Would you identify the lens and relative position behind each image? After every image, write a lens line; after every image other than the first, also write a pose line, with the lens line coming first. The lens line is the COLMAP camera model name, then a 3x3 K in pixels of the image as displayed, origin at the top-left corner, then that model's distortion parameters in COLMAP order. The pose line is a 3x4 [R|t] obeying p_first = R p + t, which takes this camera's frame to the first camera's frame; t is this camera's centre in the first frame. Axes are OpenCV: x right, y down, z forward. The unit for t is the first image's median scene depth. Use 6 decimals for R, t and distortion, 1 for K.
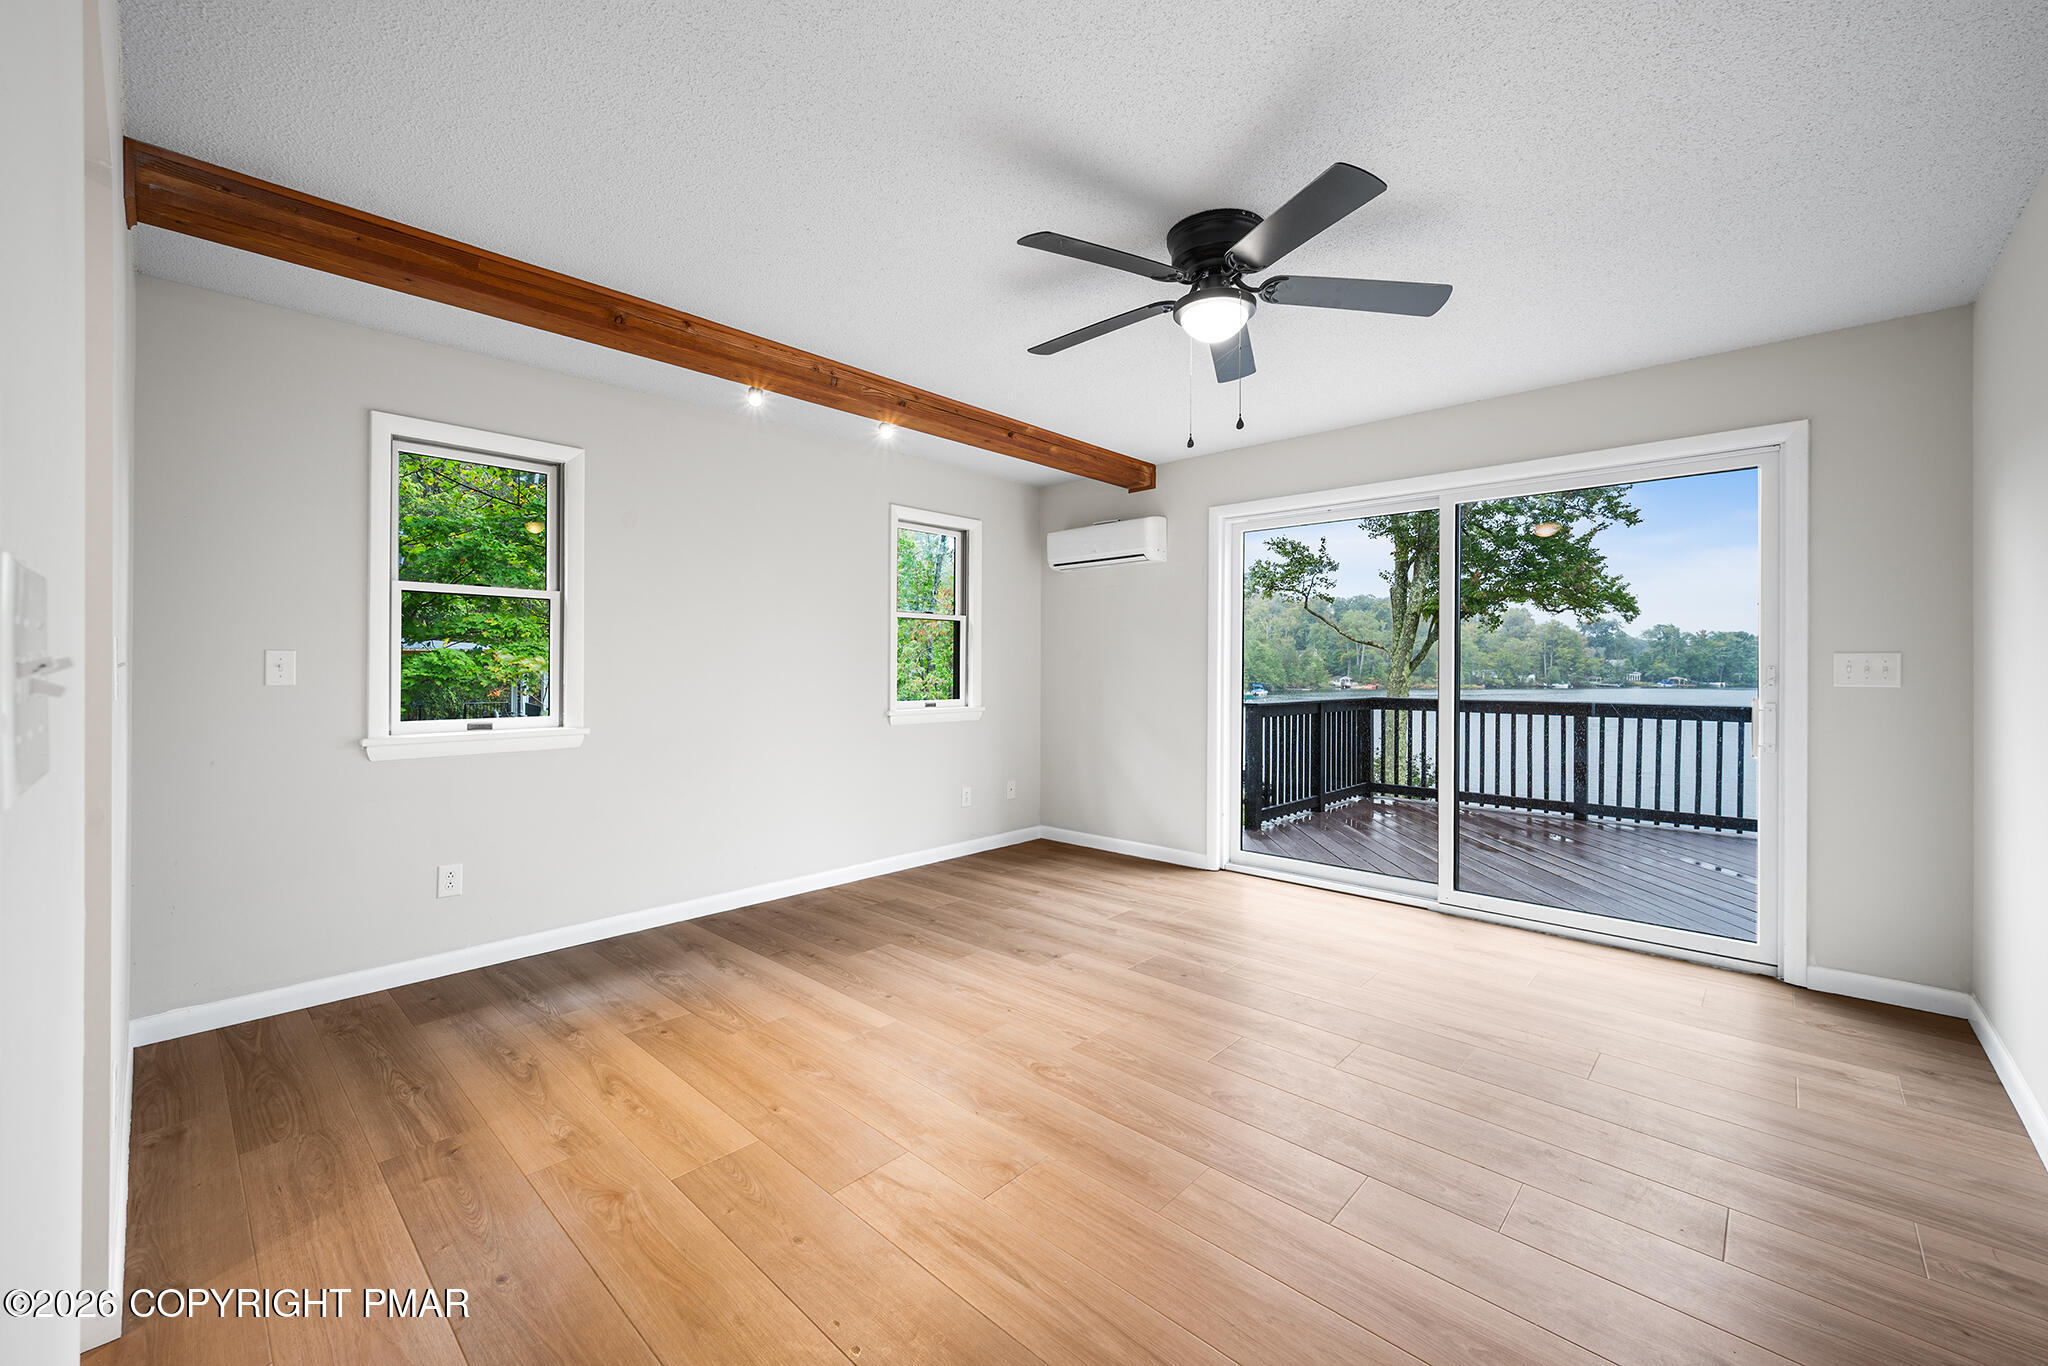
lens RADIAL K [[819.6, 0, 1017.9], [0, 819.6, 667.0], [0, 0, 1]] dist [0.001202, 0.000183]
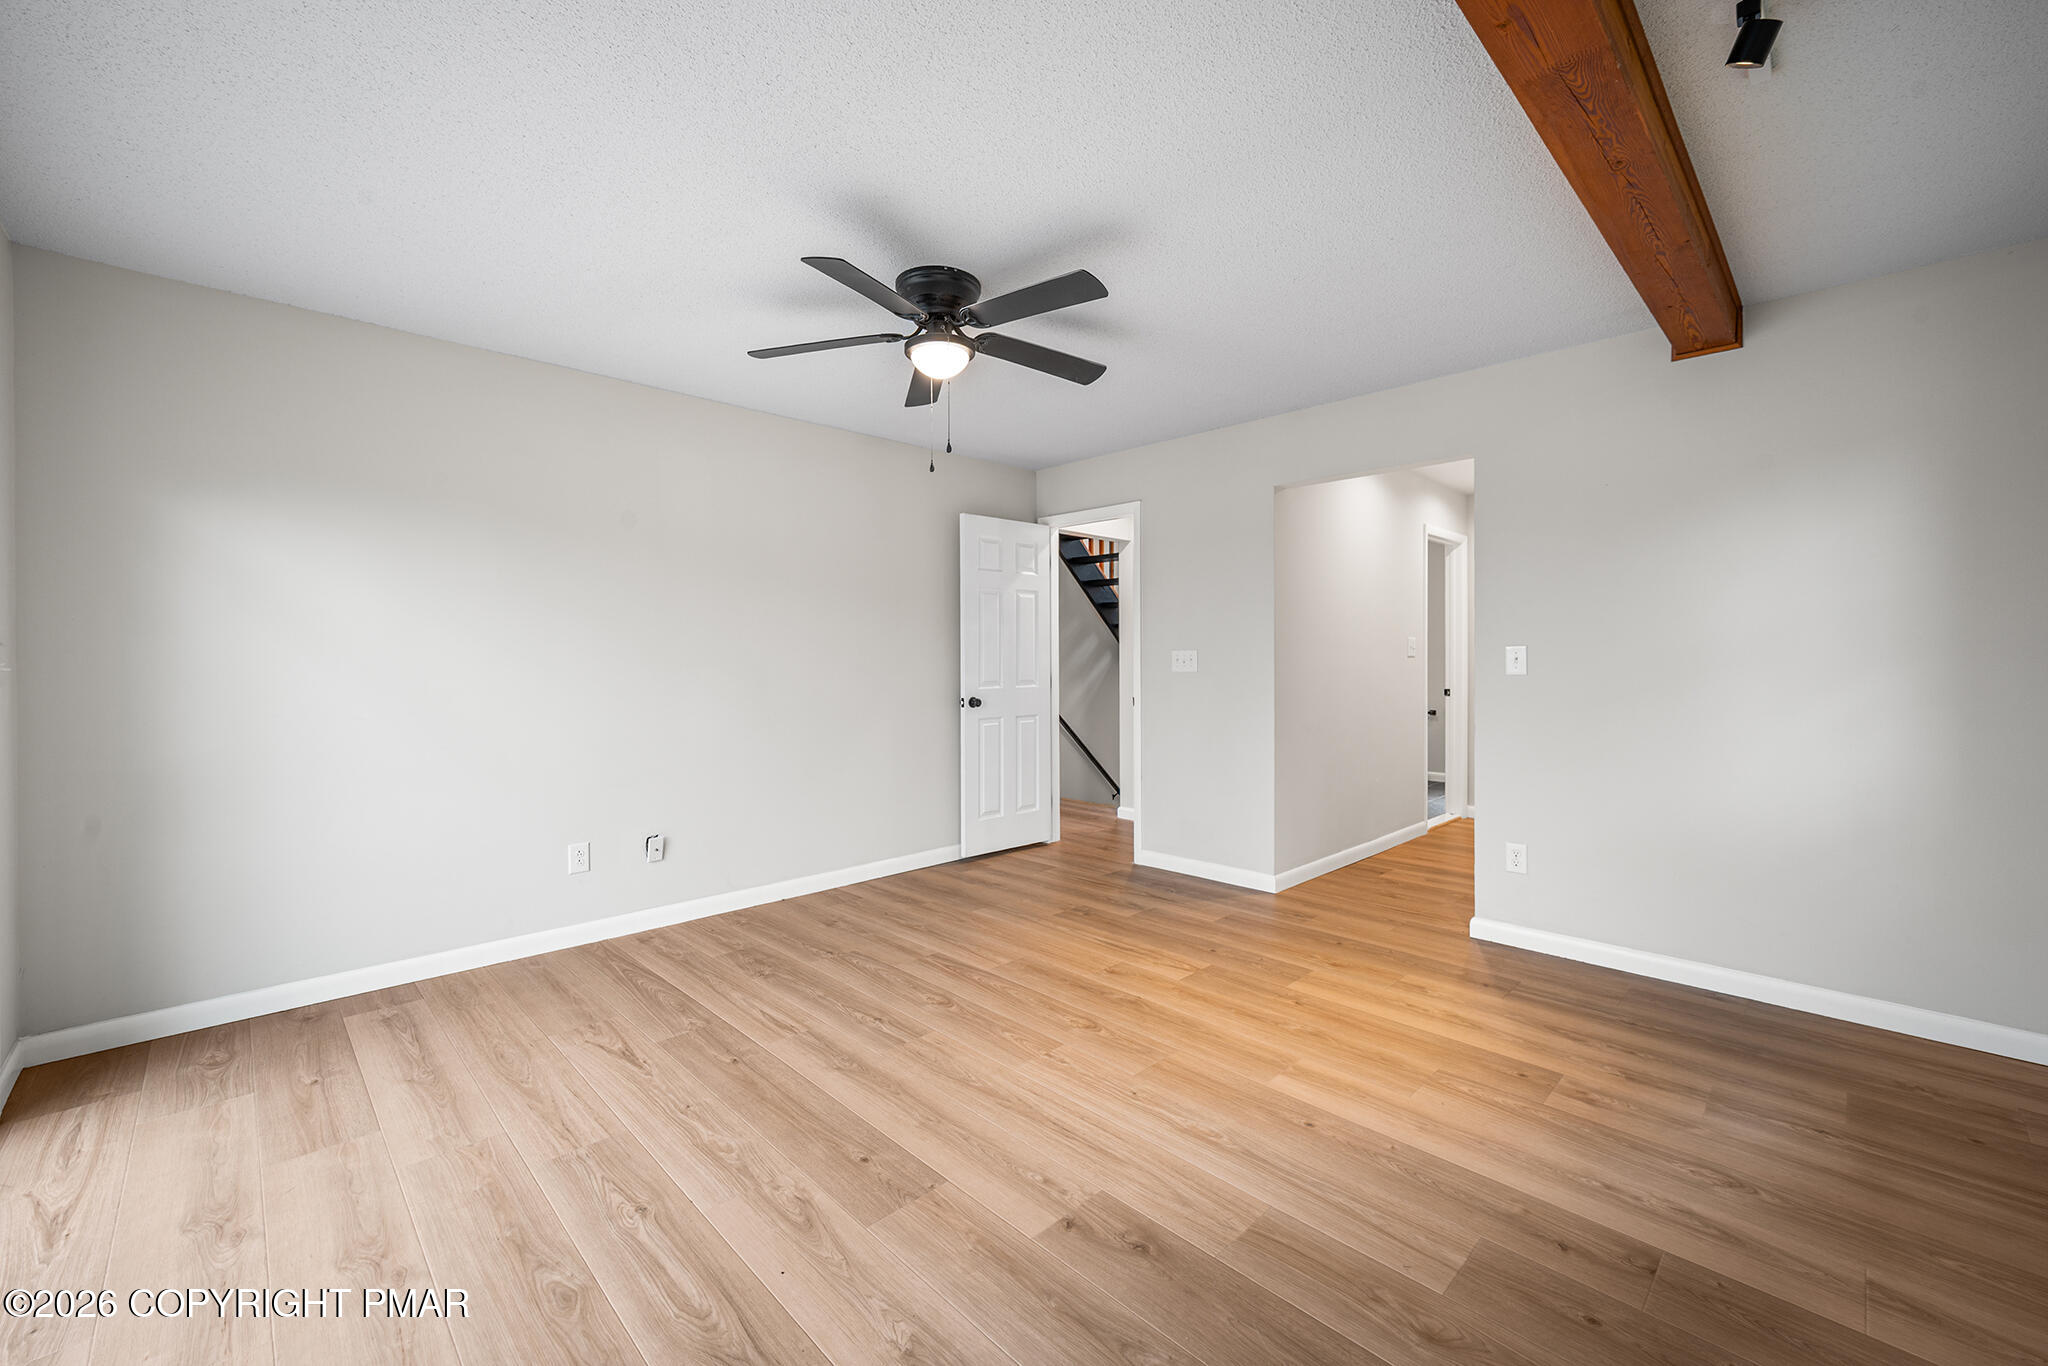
lens RADIAL K [[819.6, 0, 1017.9], [0, 819.6, 667.0], [0, 0, 1]] dist [0.001202, 0.000183]
pose [[-0.998763, -0.000064, 0.049727, 0.056307], [0.000509, 0.999933, 0.011522, -0.004117], [-0.049724, 0.011533, -0.998696, 1.622440]]
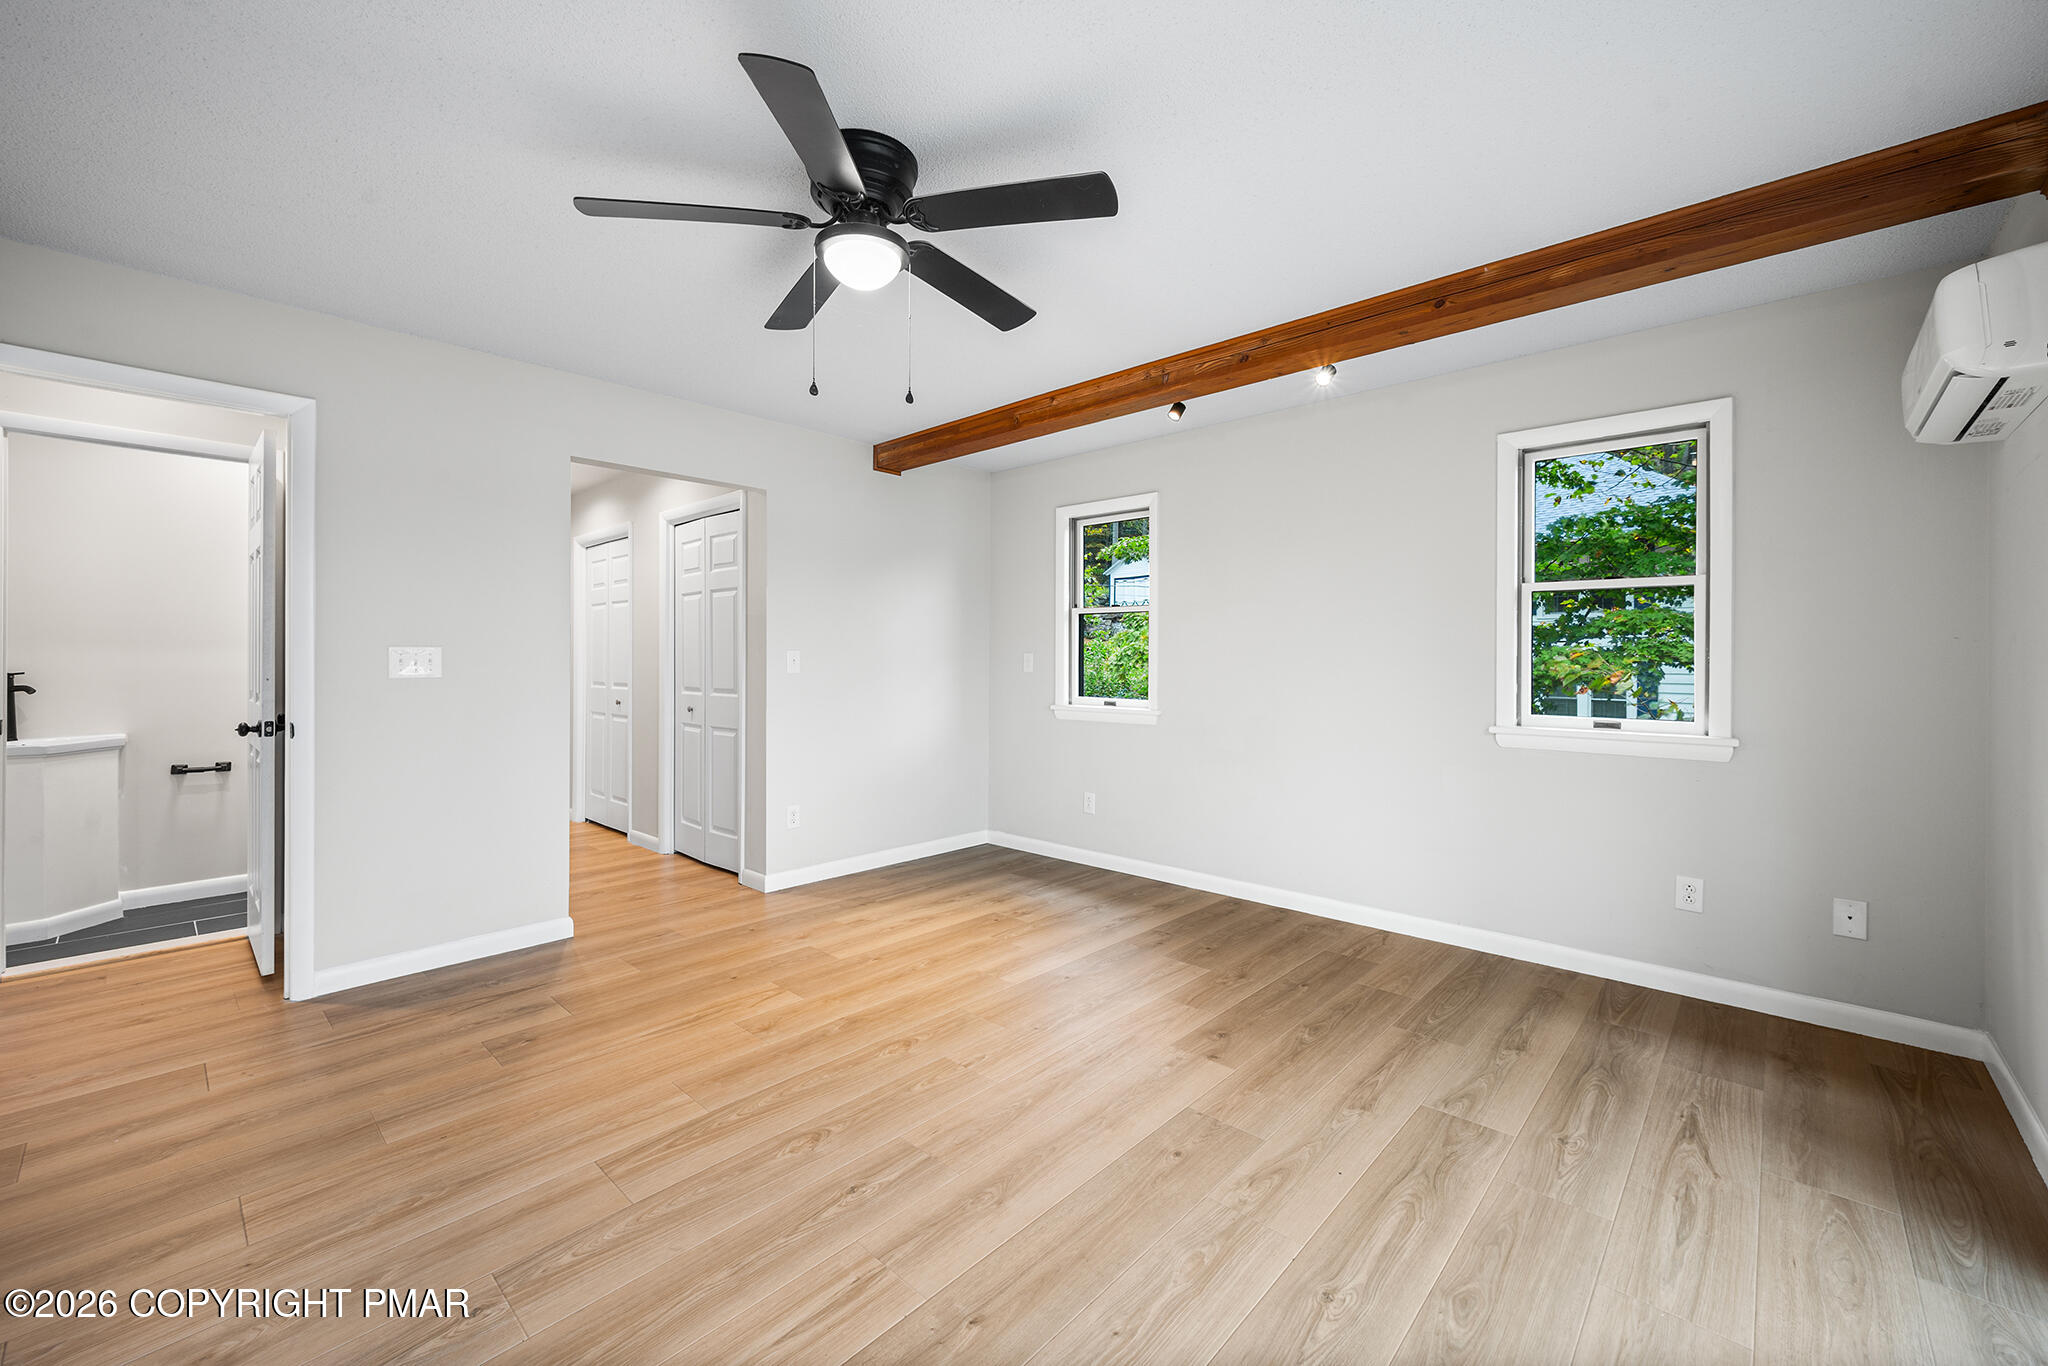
lens RADIAL K [[819.6, 0, 1017.9], [0, 819.6, 667.0], [0, 0, 1]] dist [0.001202, 0.000183]
pose [[-0.000975, 0.006732, -0.999977, 0.836741], [-0.003818, 0.999970, 0.006735, -0.001863], [0.999992, 0.003824, -0.000949, 0.883384]]
